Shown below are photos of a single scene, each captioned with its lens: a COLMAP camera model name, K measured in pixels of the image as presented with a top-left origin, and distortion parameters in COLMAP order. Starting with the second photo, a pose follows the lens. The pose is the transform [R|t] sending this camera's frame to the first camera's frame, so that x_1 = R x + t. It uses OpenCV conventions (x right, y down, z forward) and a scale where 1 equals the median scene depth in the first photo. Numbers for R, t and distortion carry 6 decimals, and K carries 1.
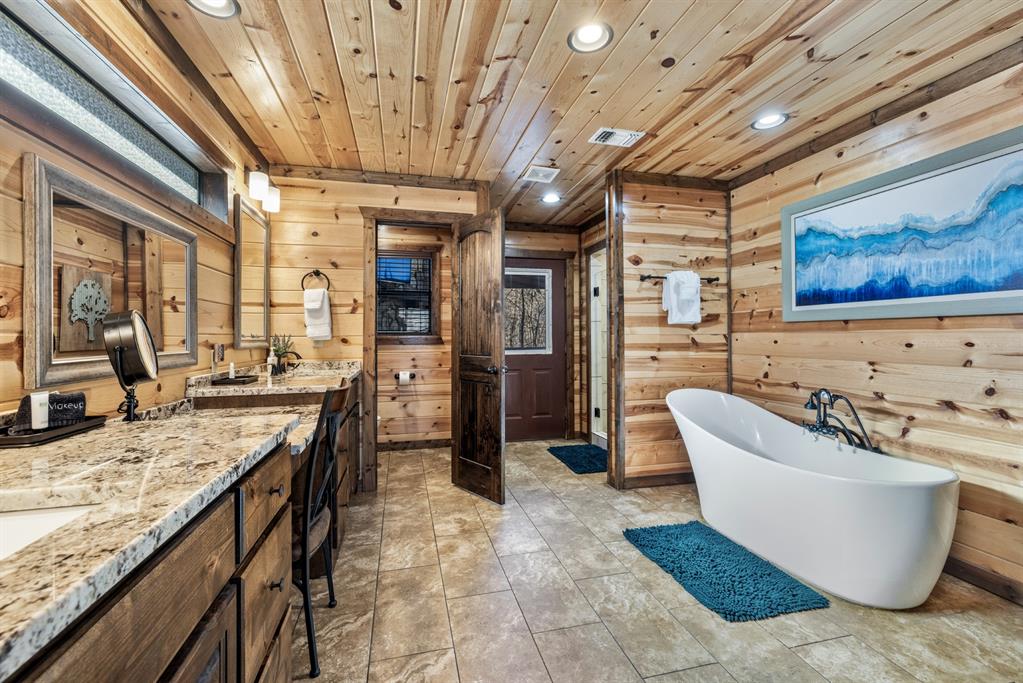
lens RADIAL K [[429.4, 0, 506.3], [0, 429.4, 336.8], [0, 0, 1]] dist [0.001018, 0.000084]
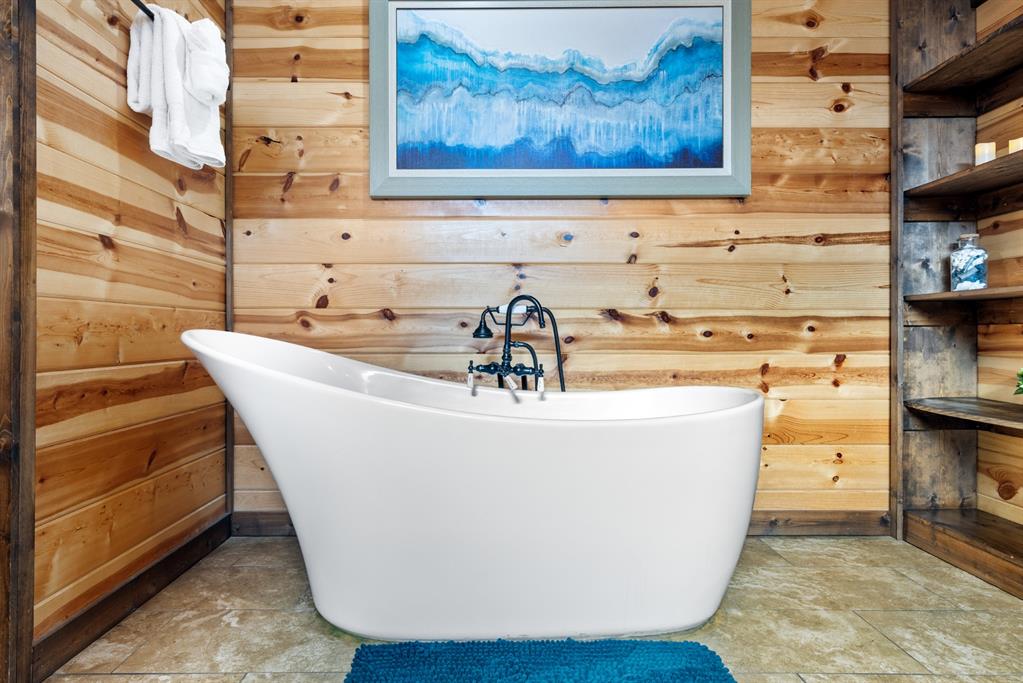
lens RADIAL K [[595.5, 0, 508.8], [0, 595.5, 326.4], [0, 0, 1]] dist [-0.000619, 0.000071]
pose [[0.240361, 0.008941, 0.970642, -0.037080], [0.003340, 0.999944, -0.010038, 0.162815], [-0.970678, 0.005655, 0.240317, 0.791616]]
